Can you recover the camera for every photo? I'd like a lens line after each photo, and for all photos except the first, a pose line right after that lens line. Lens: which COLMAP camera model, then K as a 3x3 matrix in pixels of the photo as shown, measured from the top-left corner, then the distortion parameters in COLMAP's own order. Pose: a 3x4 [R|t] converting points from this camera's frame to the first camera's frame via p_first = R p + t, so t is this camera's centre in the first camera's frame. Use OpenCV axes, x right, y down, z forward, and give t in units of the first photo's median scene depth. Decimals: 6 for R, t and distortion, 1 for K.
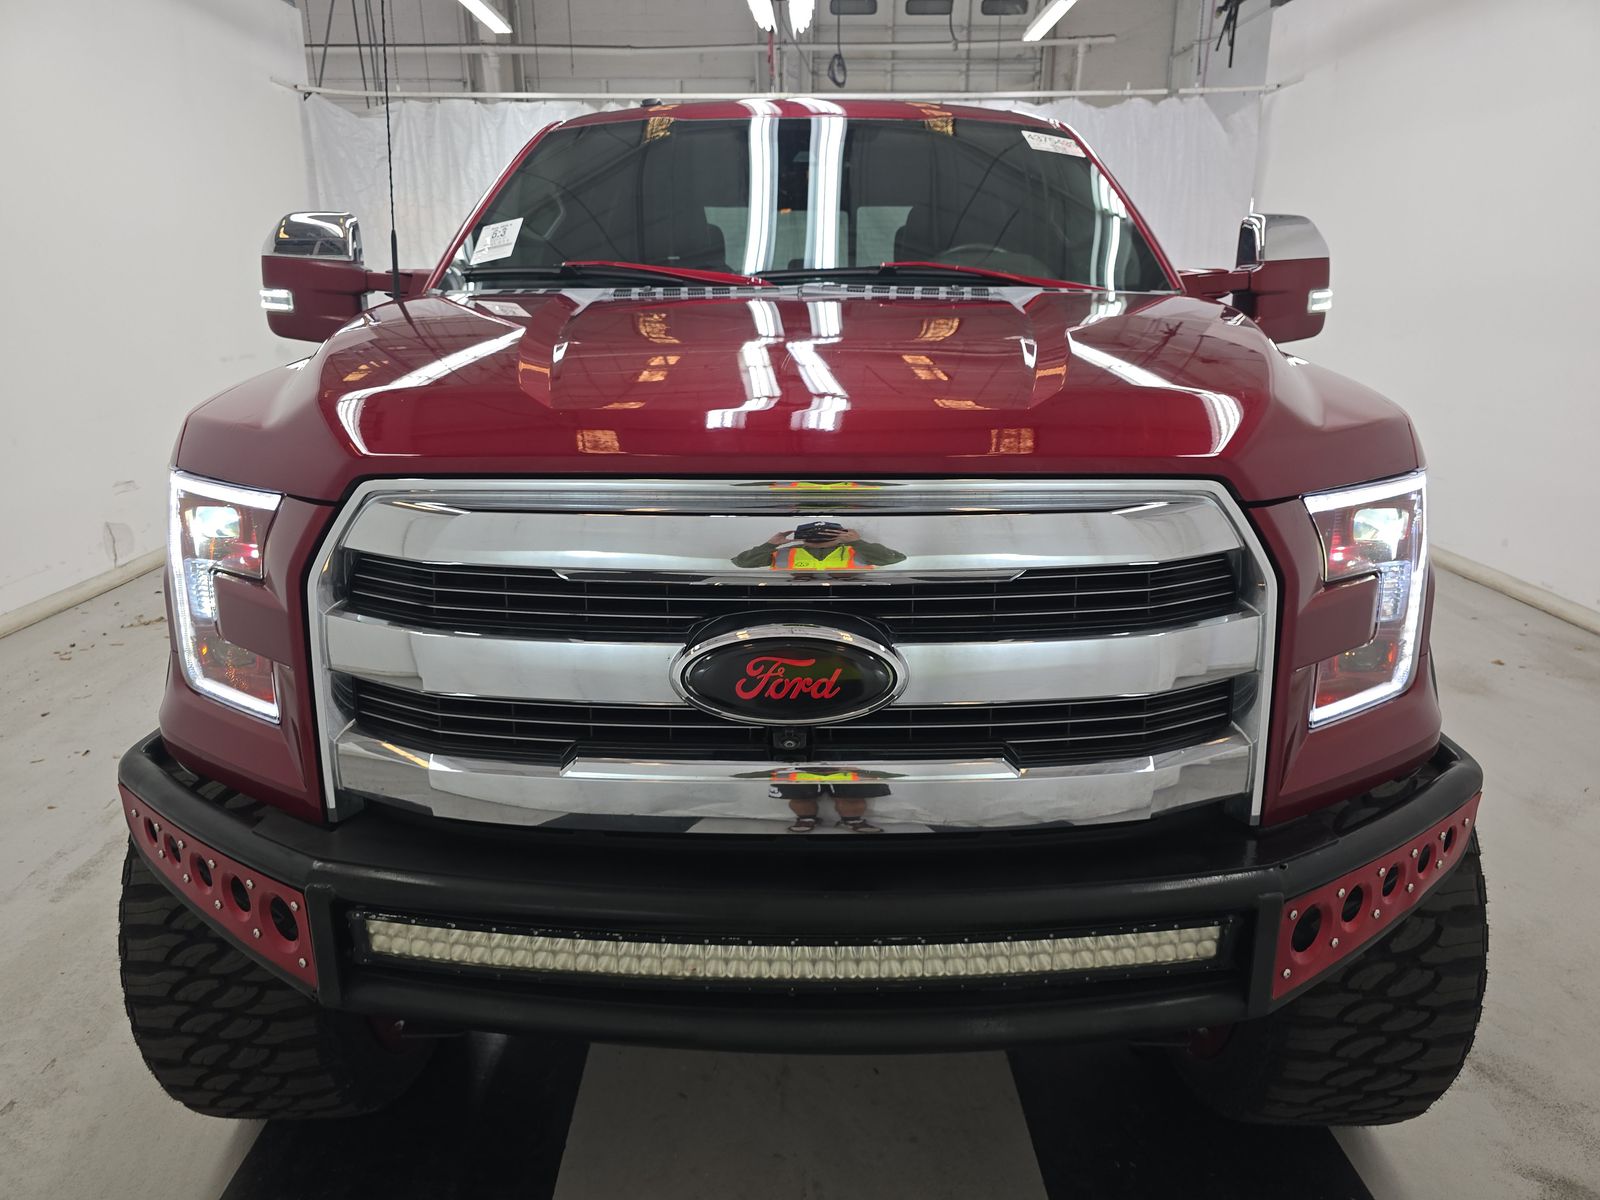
lens RADIAL K [[1066.0, 0, 800.0], [0, 1066.0, 600.0], [0, 0, 1]] dist [0.032796, 0.000642]
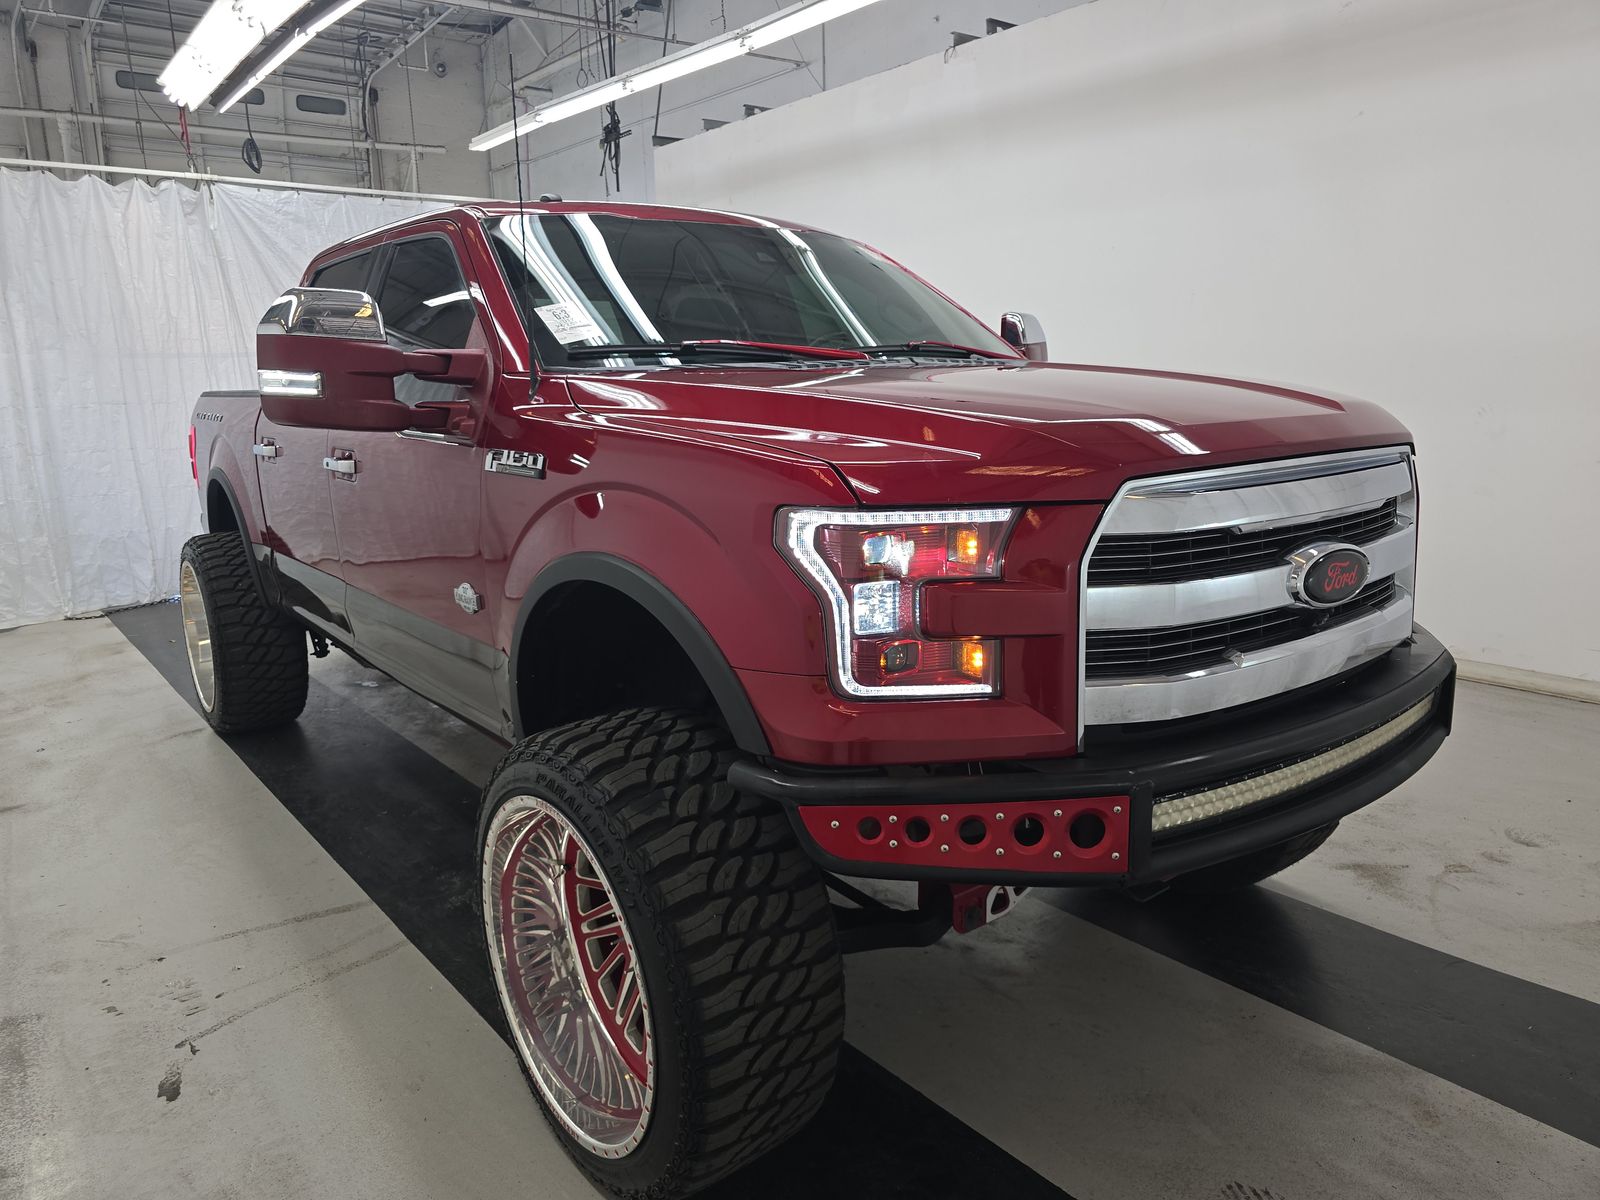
lens RADIAL K [[1082.5, 0, 800.0], [0, 1082.5, 600.0], [0, 0, 1]] dist [0.028422, -0.031949]
pose [[0.788375, -0.138480, 0.599407, -0.778618], [0.190881, 0.981311, -0.024347, -0.003389], [-0.584833, 0.133610, 0.800074, 0.069090]]
